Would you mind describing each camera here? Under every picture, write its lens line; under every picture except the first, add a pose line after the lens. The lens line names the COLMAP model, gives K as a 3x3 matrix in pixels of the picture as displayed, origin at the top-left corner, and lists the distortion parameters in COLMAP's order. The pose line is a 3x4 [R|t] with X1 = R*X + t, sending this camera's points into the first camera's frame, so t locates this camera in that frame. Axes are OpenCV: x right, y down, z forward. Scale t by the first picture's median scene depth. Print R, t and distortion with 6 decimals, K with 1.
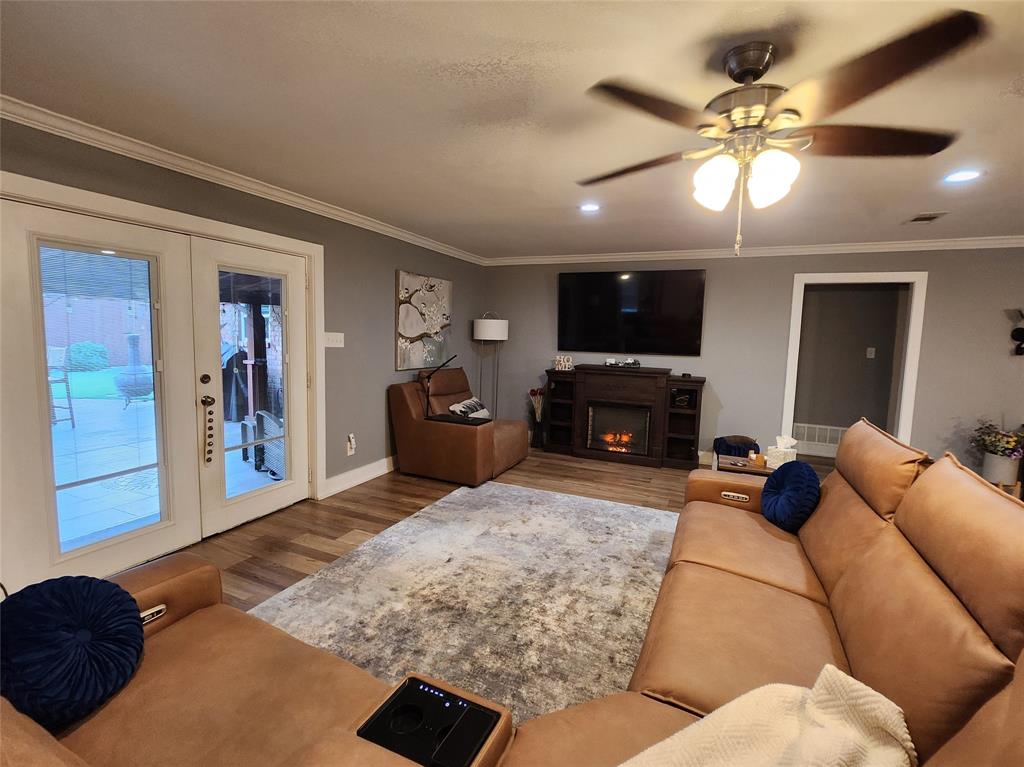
lens RADIAL K [[431.2, 0, 512.0], [0, 431.2, 383.5], [0, 0, 1]] dist [-0.024974, 0.000012]
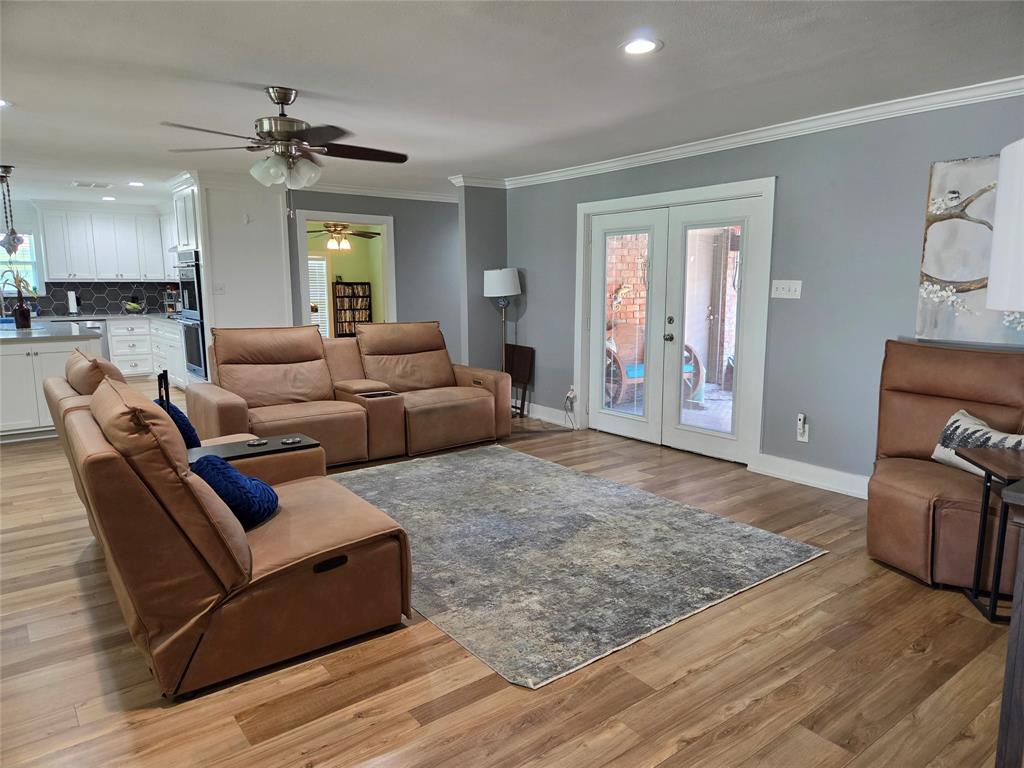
lens RADIAL K [[680.3, 0, 512.0], [0, 680.3, 384.0], [0, 0, 1]] dist [0.023113, -0.001910]
pose [[-0.487028, 0.102673, -0.867330, 0.817129], [-0.089881, 0.981901, 0.166706, -0.078926], [0.868749, 0.159147, -0.468985, 0.988317]]
